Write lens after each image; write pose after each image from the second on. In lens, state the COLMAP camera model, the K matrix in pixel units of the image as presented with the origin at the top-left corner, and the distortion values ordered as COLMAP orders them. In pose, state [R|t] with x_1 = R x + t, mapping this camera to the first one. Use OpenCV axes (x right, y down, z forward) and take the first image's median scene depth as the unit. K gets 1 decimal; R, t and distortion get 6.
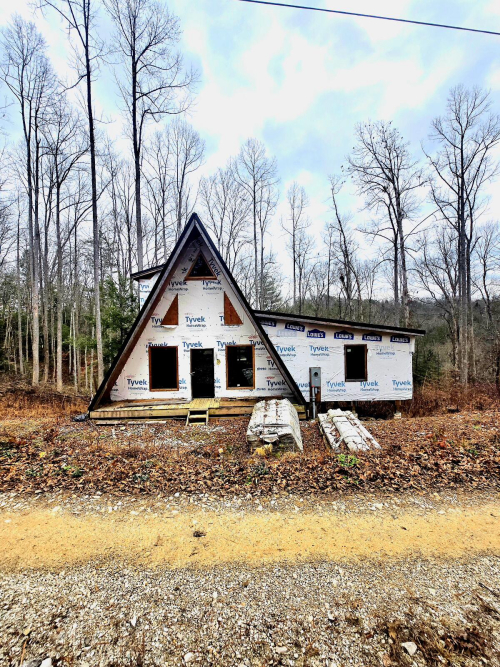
lens RADIAL K [[267.1, 0, 250.0], [0, 267.1, 333.5], [0, 0, 1]] dist [-0.003085, -0.000433]
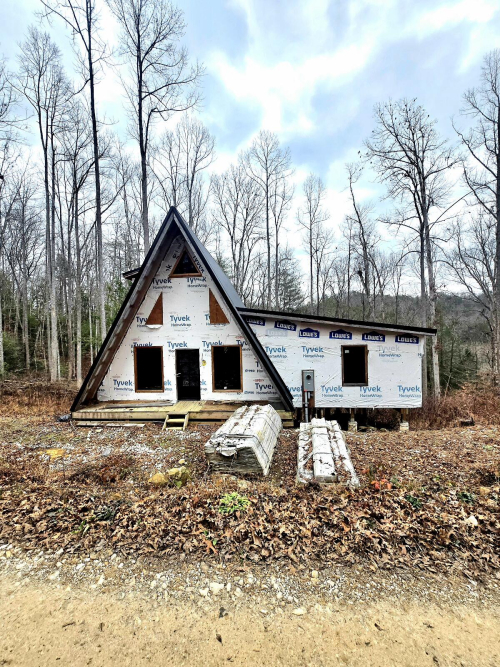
lens RADIAL K [[267.1, 0, 250.0], [0, 267.1, 333.5], [0, 0, 1]] dist [-0.003085, -0.000433]
pose [[0.994429, -0.001371, -0.105404, 0.139818], [0.002062, 0.999977, 0.006445, -0.004190], [0.105393, -0.006627, 0.994409, 0.070343]]
